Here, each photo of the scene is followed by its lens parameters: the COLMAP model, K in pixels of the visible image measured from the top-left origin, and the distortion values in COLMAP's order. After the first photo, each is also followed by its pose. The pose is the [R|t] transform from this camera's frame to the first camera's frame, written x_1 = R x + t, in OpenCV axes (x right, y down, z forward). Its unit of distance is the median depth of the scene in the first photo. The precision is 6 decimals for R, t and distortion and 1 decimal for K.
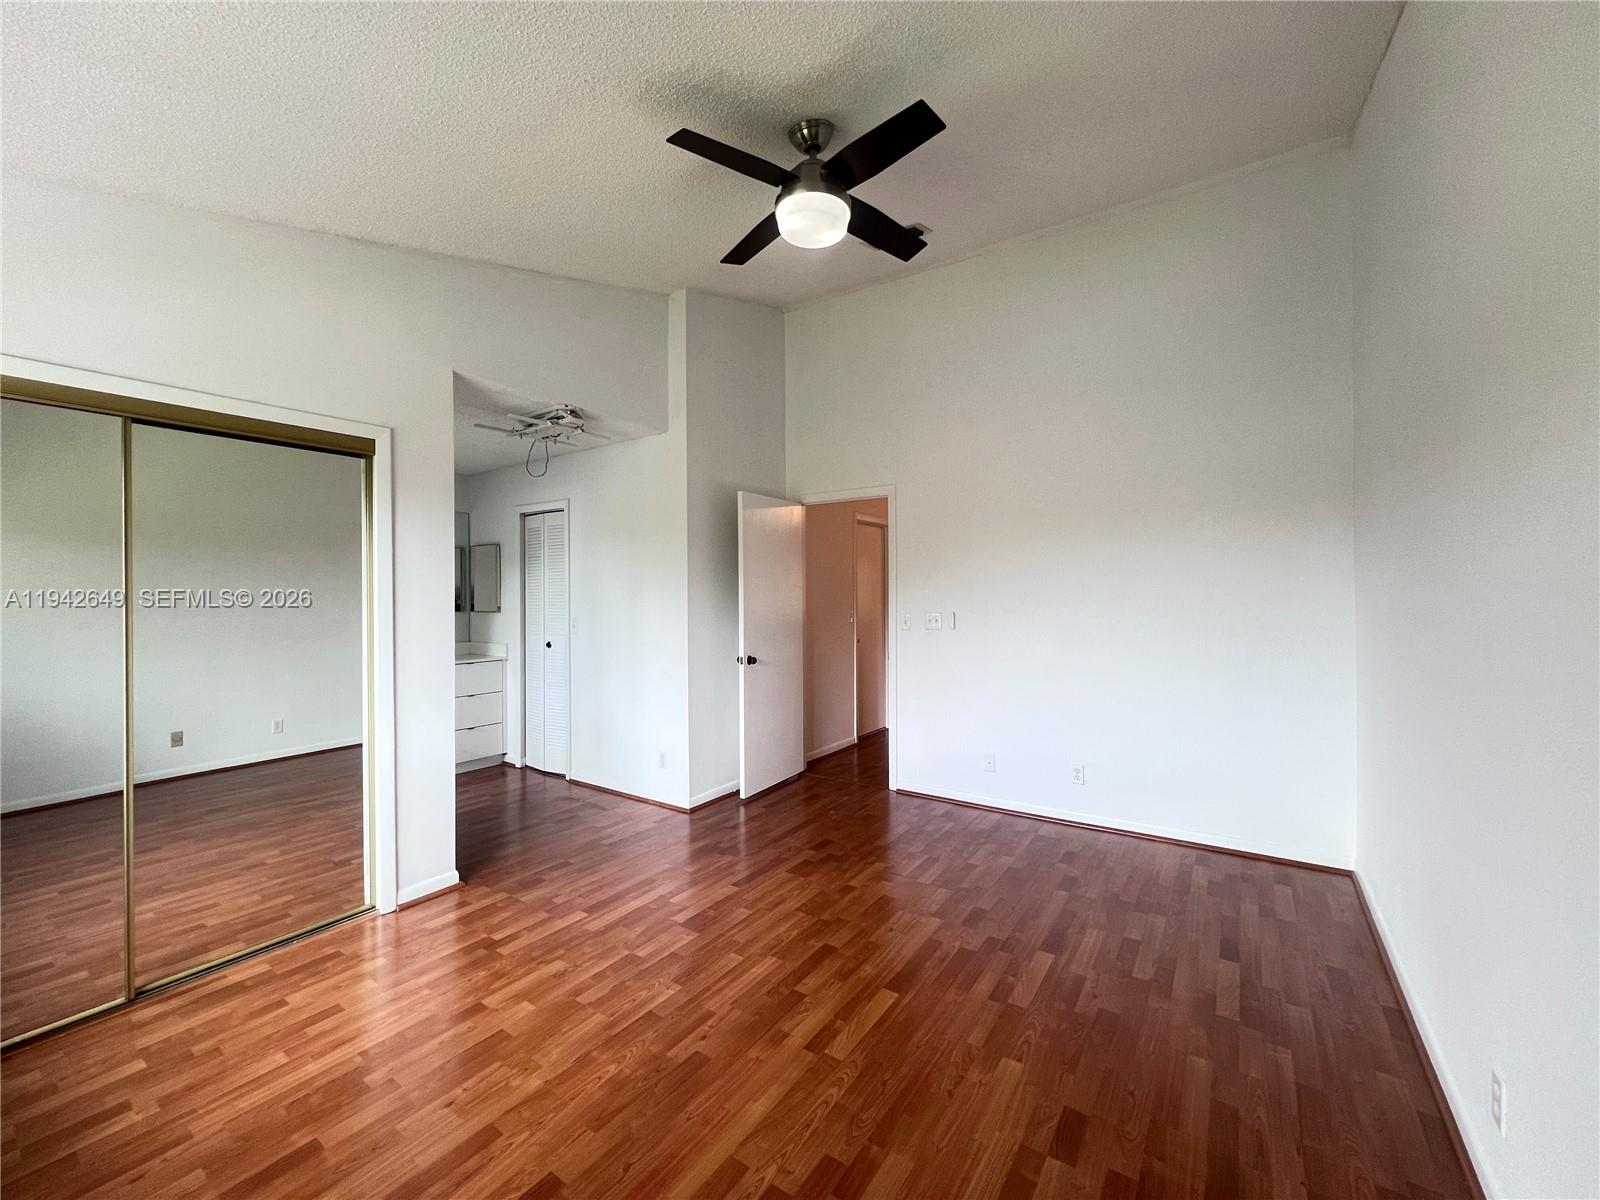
lens RADIAL K [[640.7, 0, 795.5], [0, 640.7, 594.4], [0, 0, 1]] dist [-0.002024, 0.000514]
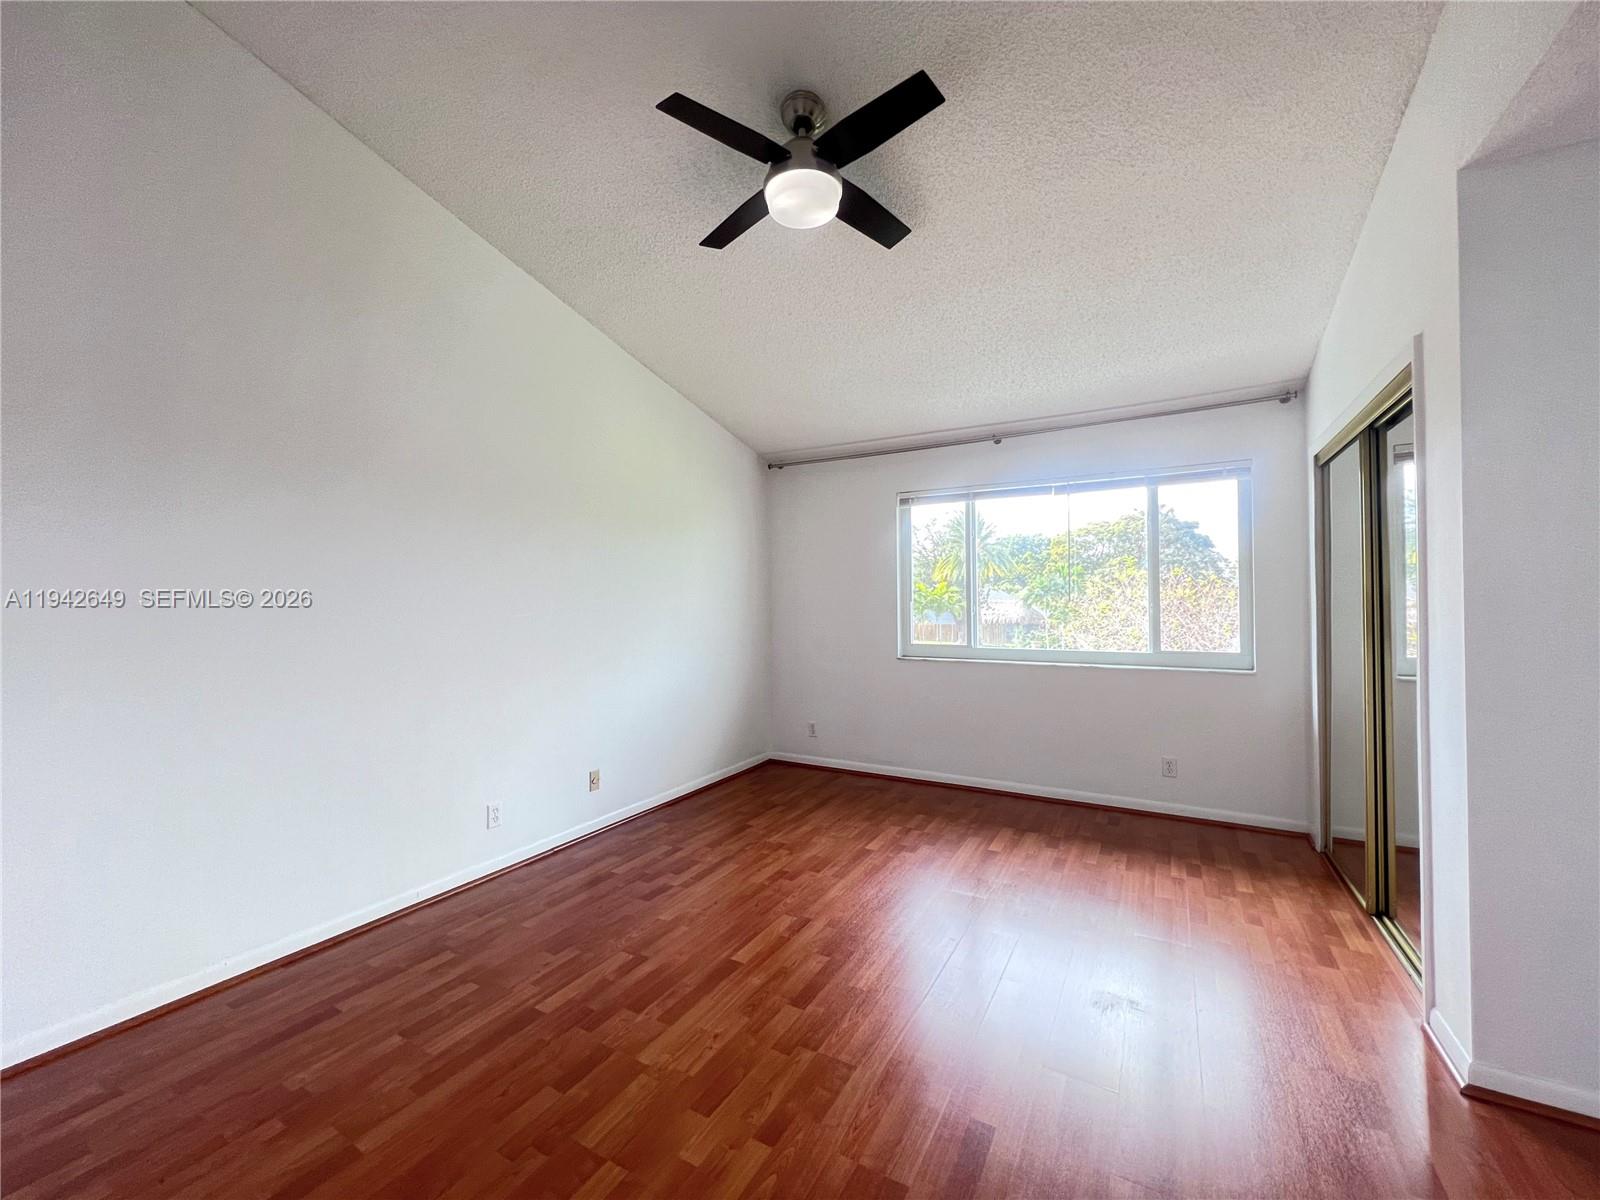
lens RADIAL K [[640.7, 0, 795.5], [0, 640.7, 594.4], [0, 0, 1]] dist [-0.002024, 0.000514]
pose [[-0.996141, 0.012736, -0.086838, 0.138470], [0.014163, 0.999774, -0.015836, 0.034959], [0.086617, -0.017005, -0.996097, 2.080442]]
